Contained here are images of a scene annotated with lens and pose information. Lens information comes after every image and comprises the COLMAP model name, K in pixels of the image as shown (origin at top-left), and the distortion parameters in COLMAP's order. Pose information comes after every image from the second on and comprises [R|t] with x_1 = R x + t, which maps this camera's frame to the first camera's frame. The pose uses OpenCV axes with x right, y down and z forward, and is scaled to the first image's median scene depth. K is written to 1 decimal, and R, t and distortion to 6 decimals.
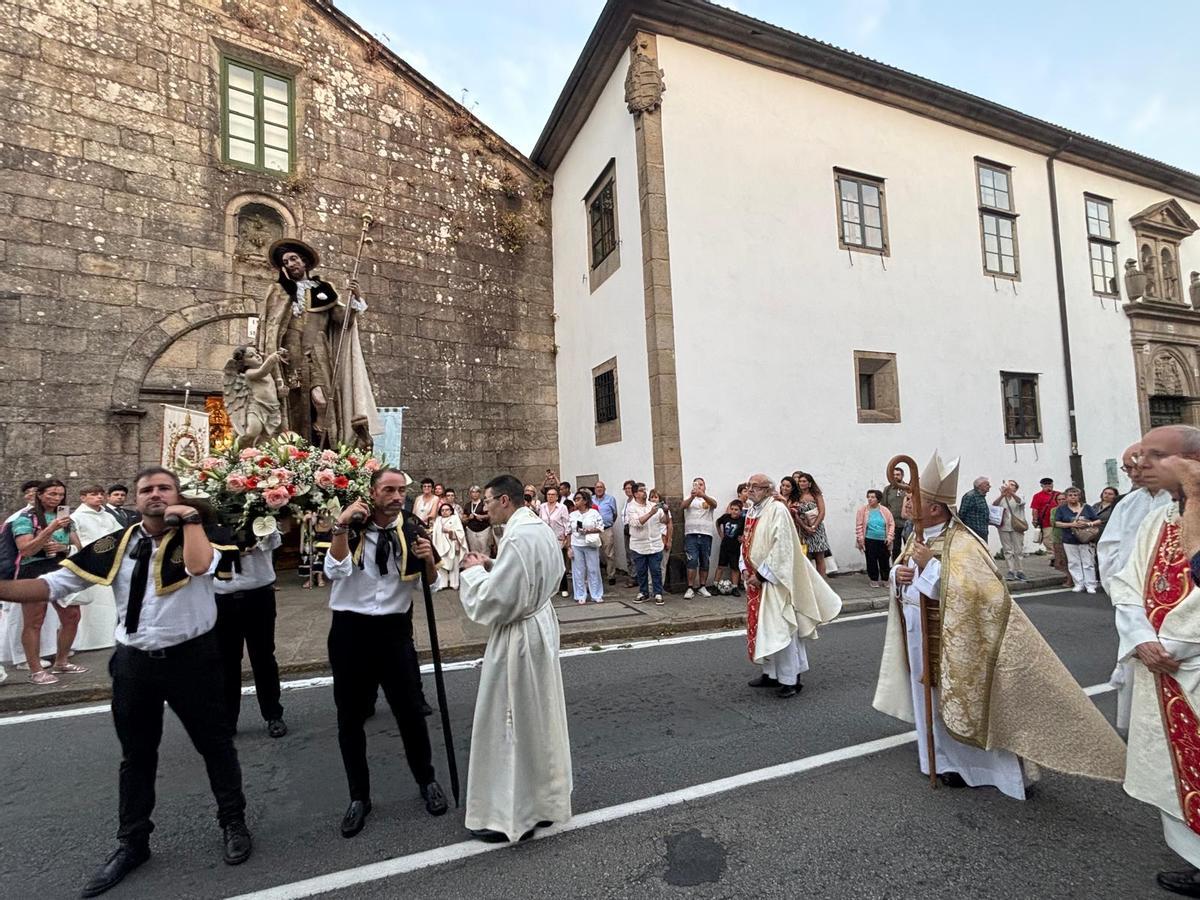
lens RADIAL K [[553.6, 0, 588.6], [0, 553.6, 450.3], [0, 0, 1]] dist [-0.006969, 0.004570]
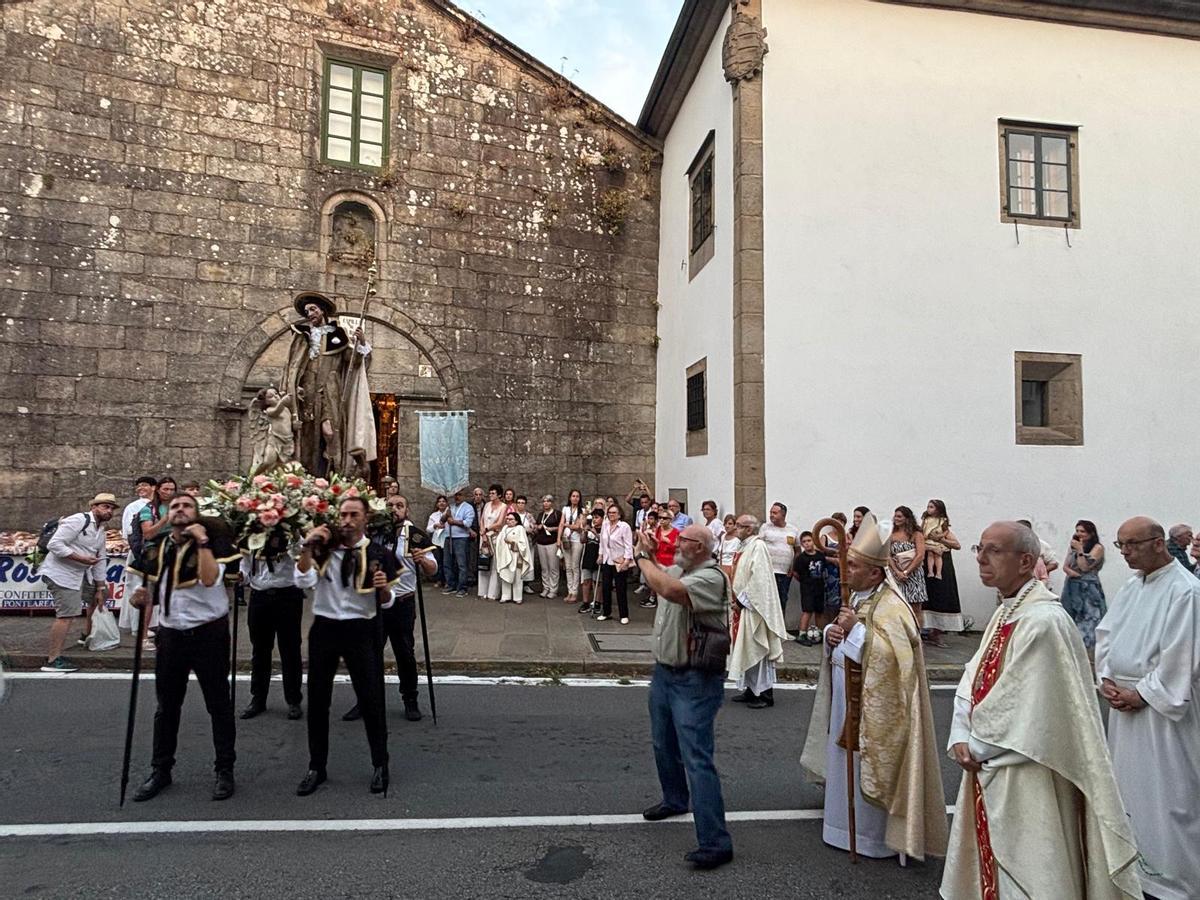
lens RADIAL K [[673.7, 0, 588.0], [0, 673.7, 449.7], [0, 0, 1]] dist [0.007046, -0.013006]
pose [[0.967894, 0.042582, -0.247725, 0.145168], [-0.039635, 0.999072, 0.016872, -0.035667], [0.248214, -0.006512, 0.968683, -0.086698]]
